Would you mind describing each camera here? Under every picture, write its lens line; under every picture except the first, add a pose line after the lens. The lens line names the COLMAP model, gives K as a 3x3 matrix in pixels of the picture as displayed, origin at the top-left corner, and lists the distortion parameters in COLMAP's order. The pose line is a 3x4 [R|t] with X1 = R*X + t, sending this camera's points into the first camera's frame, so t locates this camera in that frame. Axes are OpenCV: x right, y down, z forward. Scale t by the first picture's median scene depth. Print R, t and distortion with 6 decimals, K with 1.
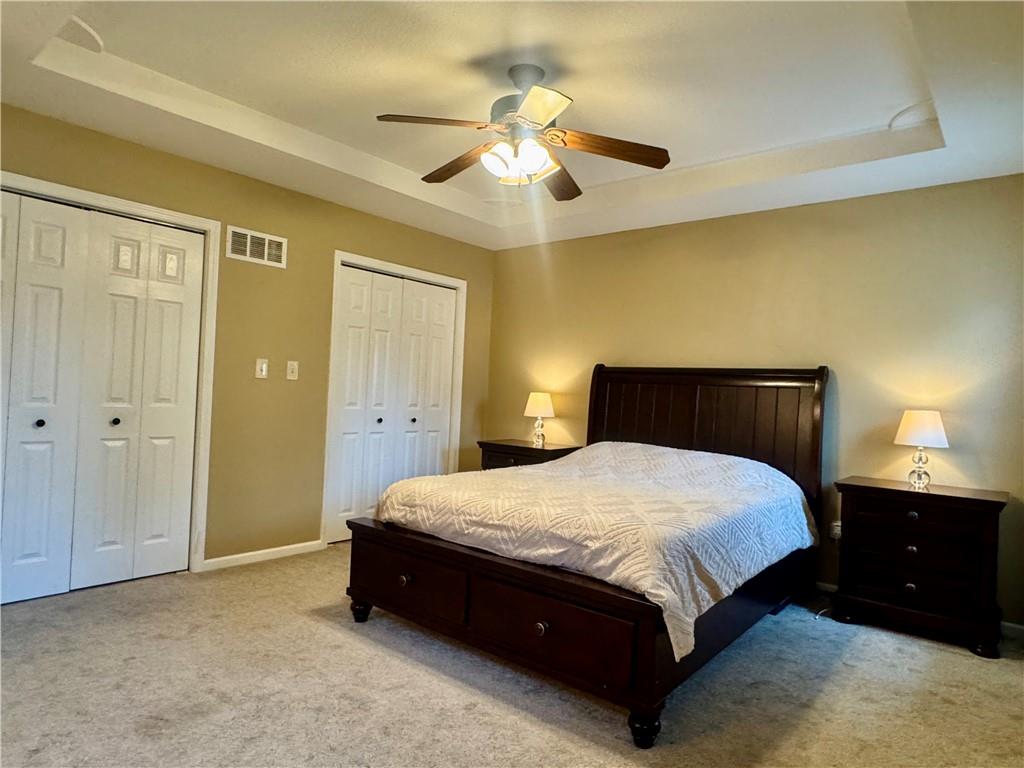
lens RADIAL K [[618.2, 0, 510.2], [0, 618.2, 378.7], [0, 0, 1]] dist [-0.001030, 0.000241]
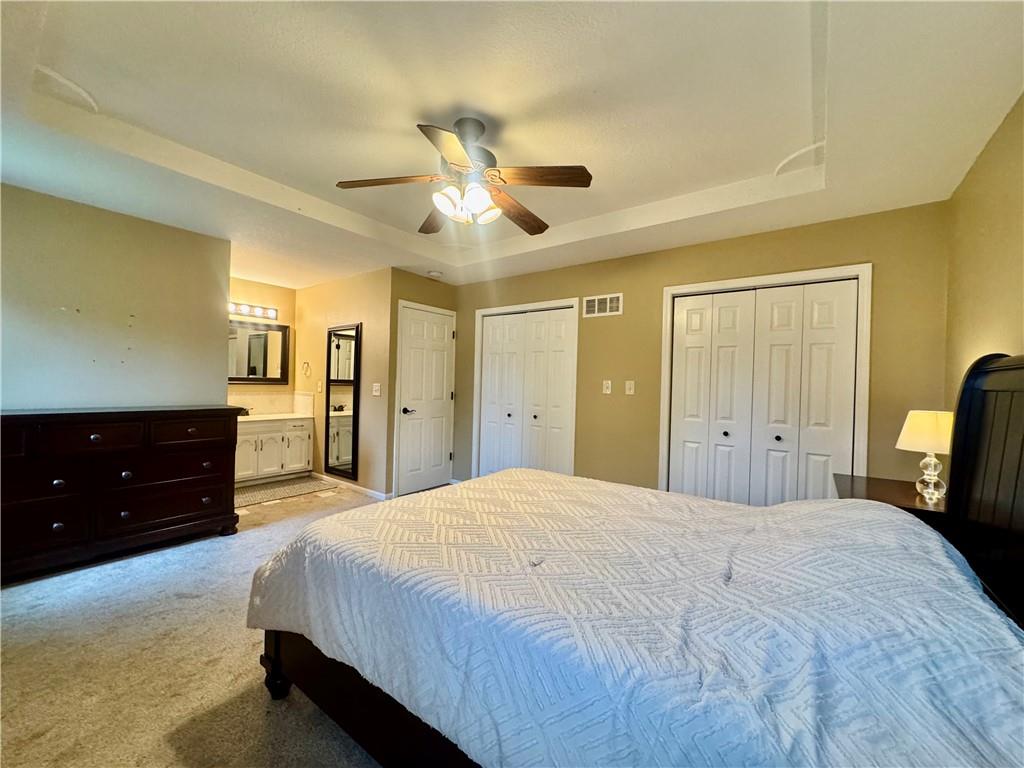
lens RADIAL K [[410.2, 0, 505.4], [0, 410.2, 391.8], [0, 0, 1]] dist [-0.002838, -0.000490]
pose [[0.038336, -0.043664, -0.998310, 0.540863], [-0.021967, 0.998767, -0.044527, 0.042391], [0.999023, 0.023637, 0.037330, 0.714517]]
